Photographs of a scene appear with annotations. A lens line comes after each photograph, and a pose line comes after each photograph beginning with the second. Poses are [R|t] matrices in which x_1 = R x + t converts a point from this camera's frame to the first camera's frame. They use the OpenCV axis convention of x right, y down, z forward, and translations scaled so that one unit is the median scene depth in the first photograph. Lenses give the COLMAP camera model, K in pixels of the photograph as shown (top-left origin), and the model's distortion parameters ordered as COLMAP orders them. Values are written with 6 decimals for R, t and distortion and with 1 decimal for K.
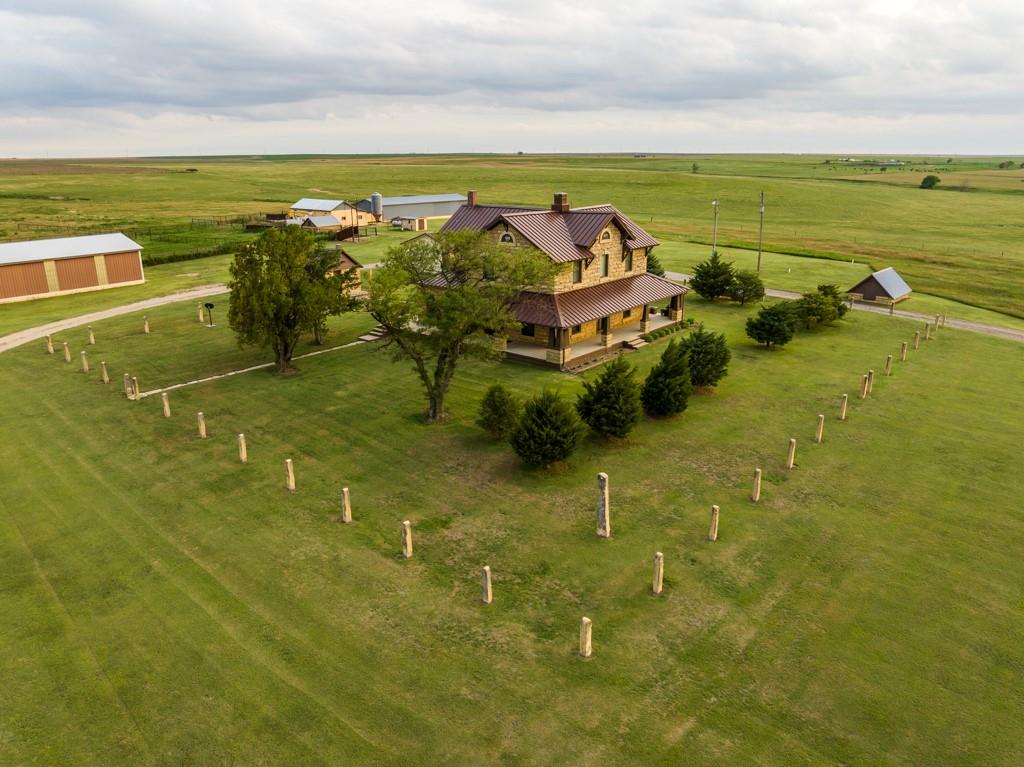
lens RADIAL K [[735.6, 0, 512.0], [0, 735.6, 383.5], [0, 0, 1]] dist [-0.034326, 0.002503]
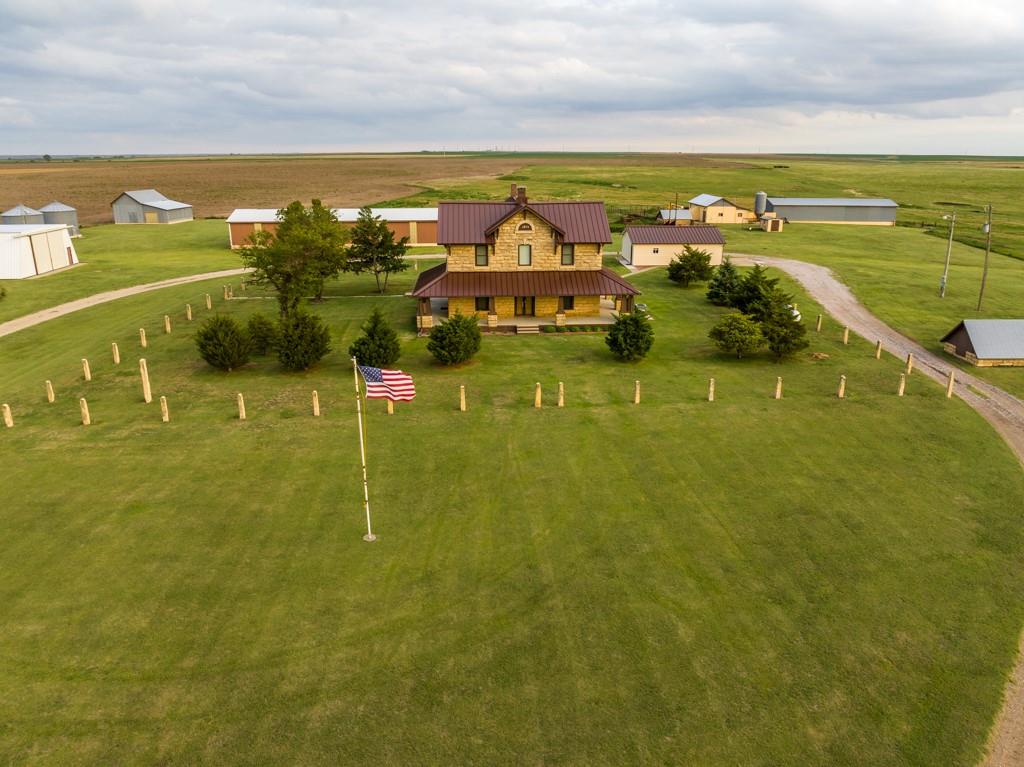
lens RADIAL K [[735.6, 0, 512.0], [0, 735.6, 383.5], [0, 0, 1]] dist [-0.034326, 0.002503]
pose [[0.685862, 0.222683, -0.692824, 0.957675], [-0.220825, 0.970828, 0.093432, -0.078647], [0.693418, 0.088911, 0.715028, 0.248765]]
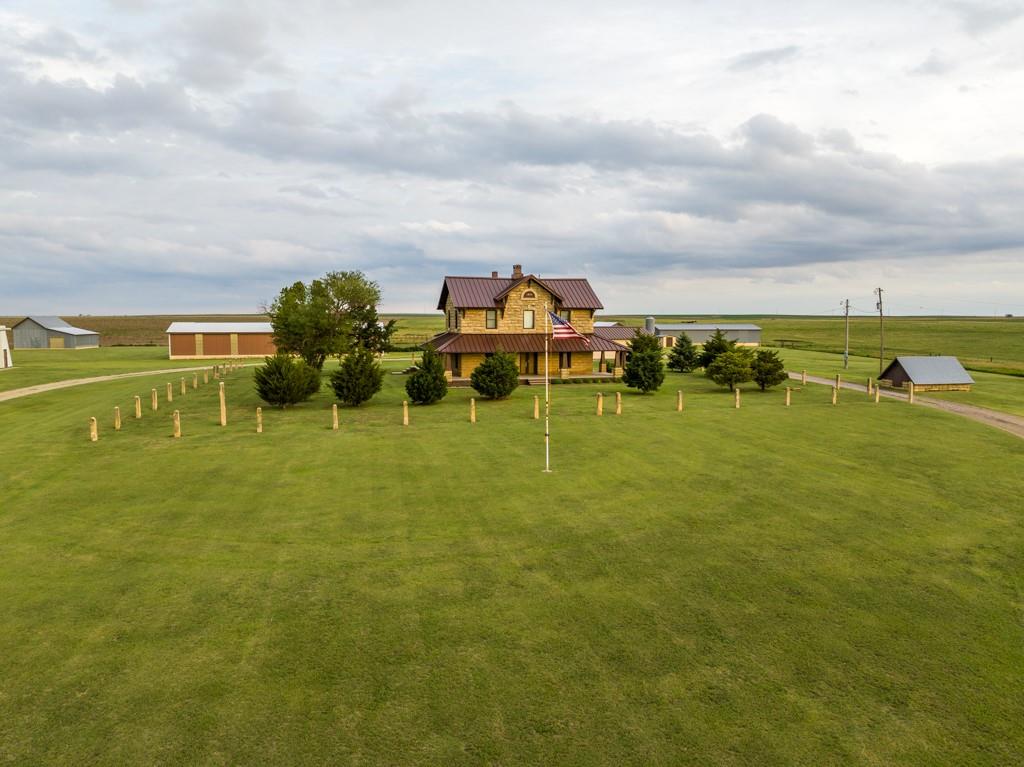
lens RADIAL K [[720.2, 0, 512.0], [0, 720.2, 383.5], [0, 0, 1]] dist [-0.029800, -0.000255]
pose [[0.811167, 0.062237, -0.581493, 0.852341], [-0.181518, 0.972006, -0.149180, 0.133339], [0.555931, 0.226561, 0.799757, 0.060494]]
